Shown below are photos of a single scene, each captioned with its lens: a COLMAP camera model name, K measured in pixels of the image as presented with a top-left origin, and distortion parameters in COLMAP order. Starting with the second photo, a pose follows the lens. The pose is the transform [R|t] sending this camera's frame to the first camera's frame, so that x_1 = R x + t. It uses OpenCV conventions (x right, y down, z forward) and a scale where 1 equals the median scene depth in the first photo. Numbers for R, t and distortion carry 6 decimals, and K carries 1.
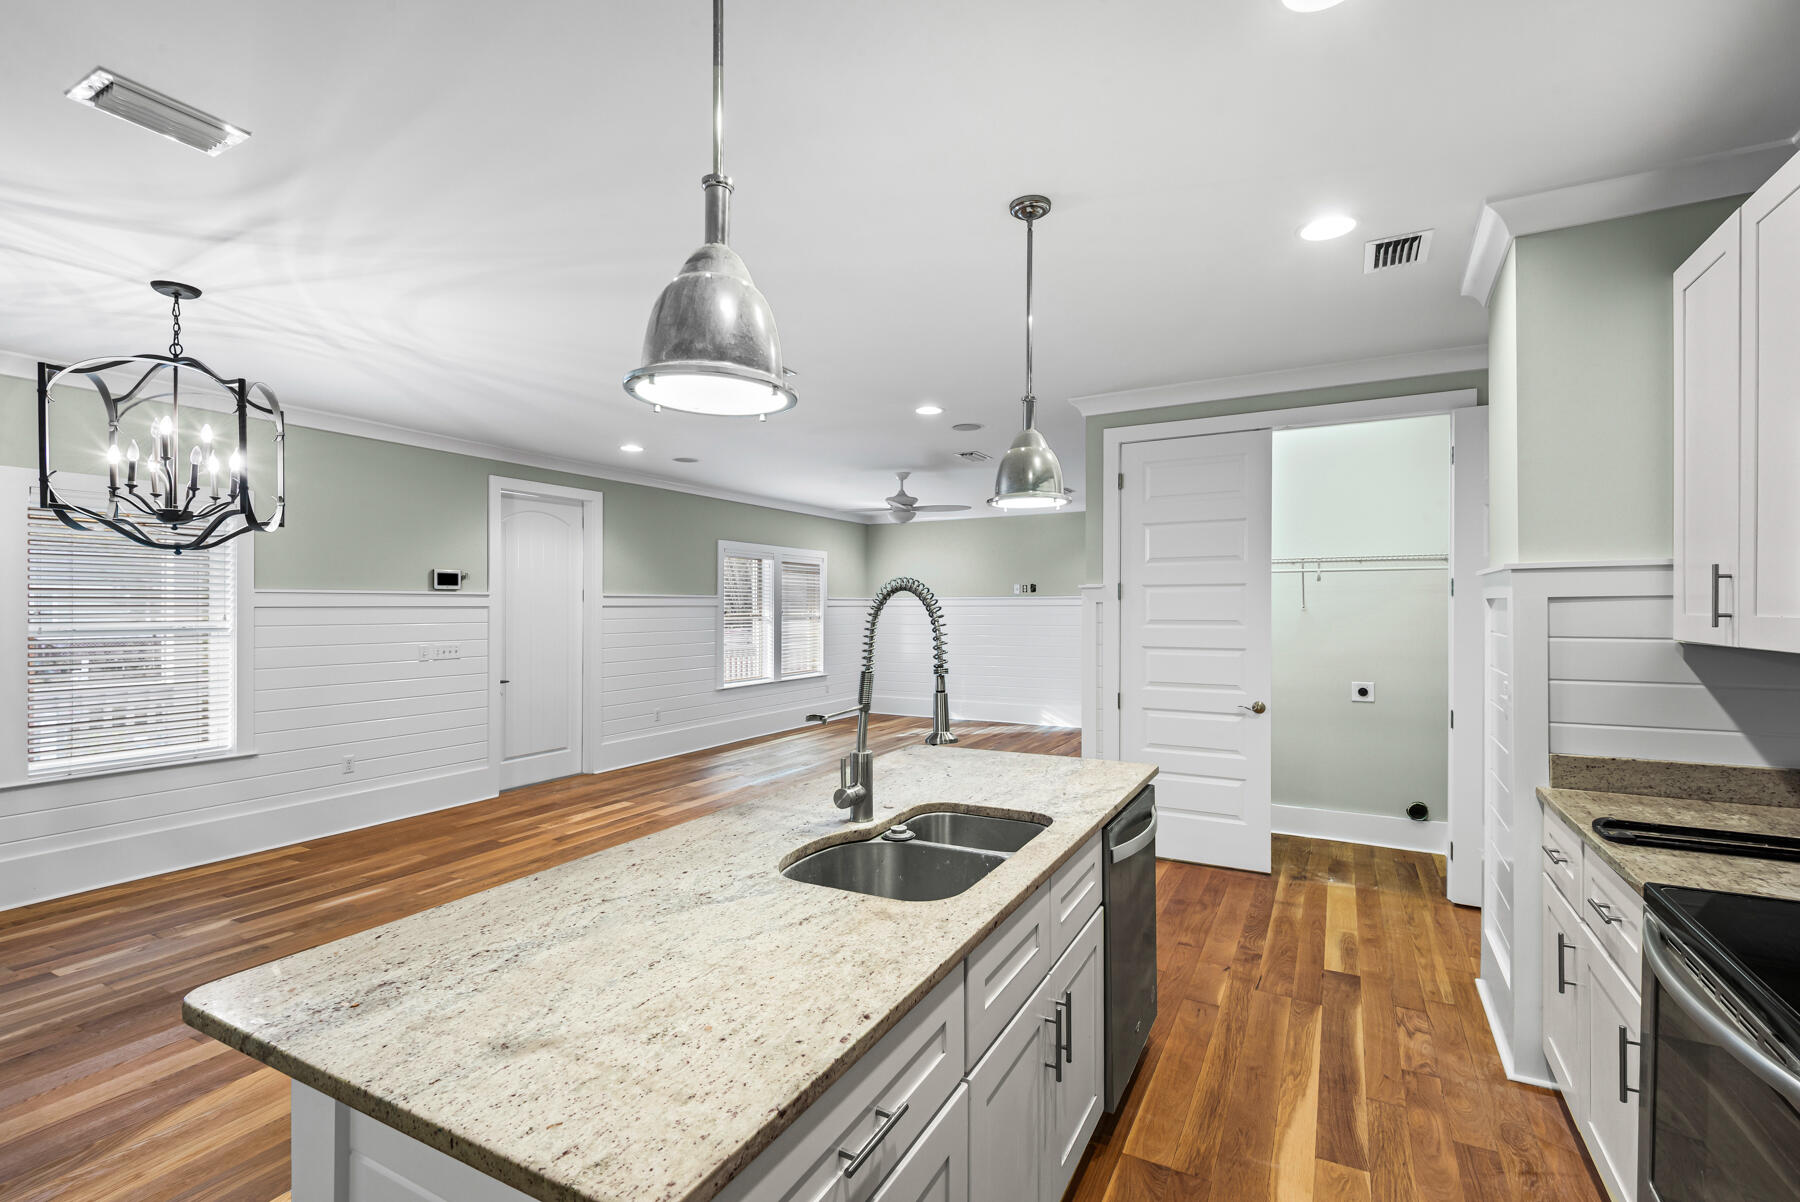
lens RADIAL K [[818.4, 0, 900.1], [0, 818.4, 571.7], [0, 0, 1]] dist [-0.000813, -0.000490]
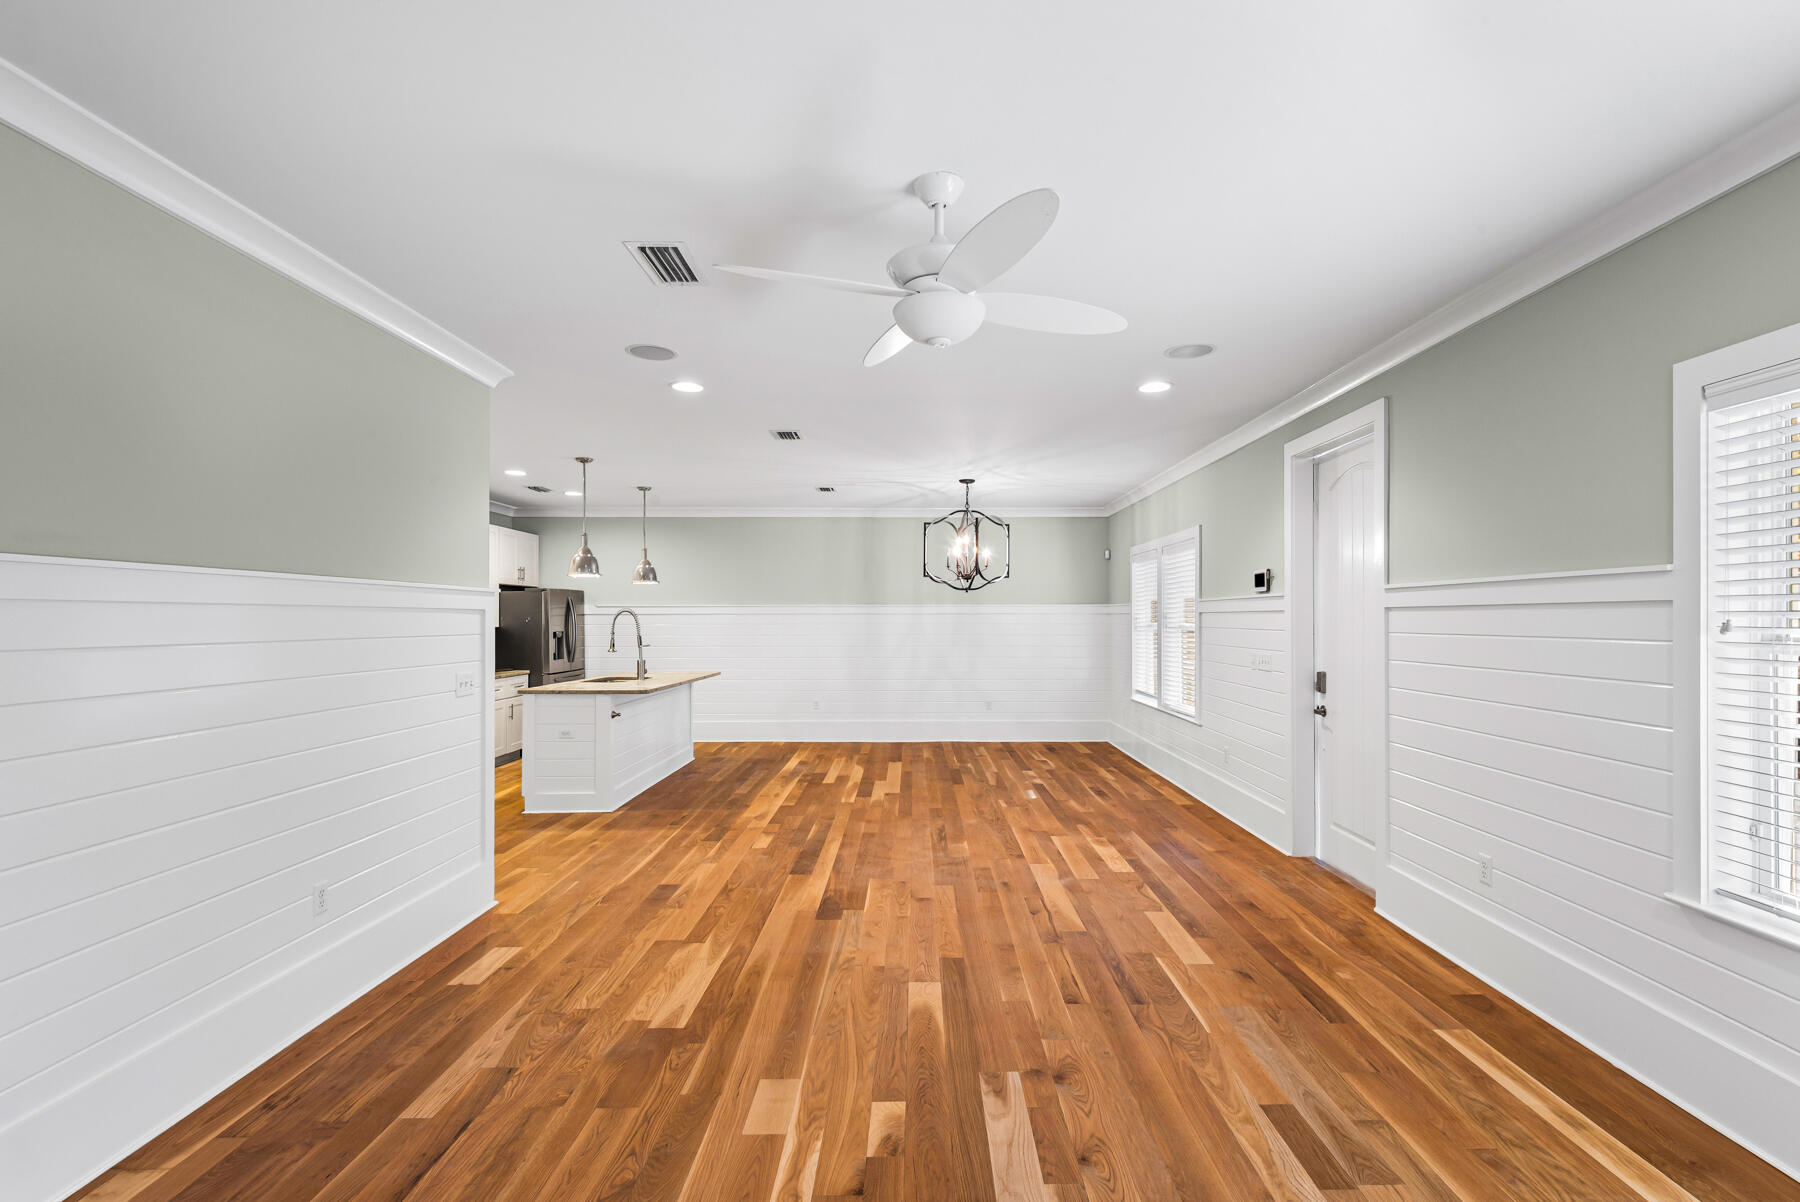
lens RADIAL K [[813.3, 0, 910.6], [0, 813.3, 623.1], [0, 0, 1]] dist [0.026101, -0.020261]
pose [[-0.879437, 0.006707, -0.475968, 0.330452], [0.024483, 0.999215, -0.031158, 0.117522], [0.475385, -0.039055, -0.878911, 2.614950]]
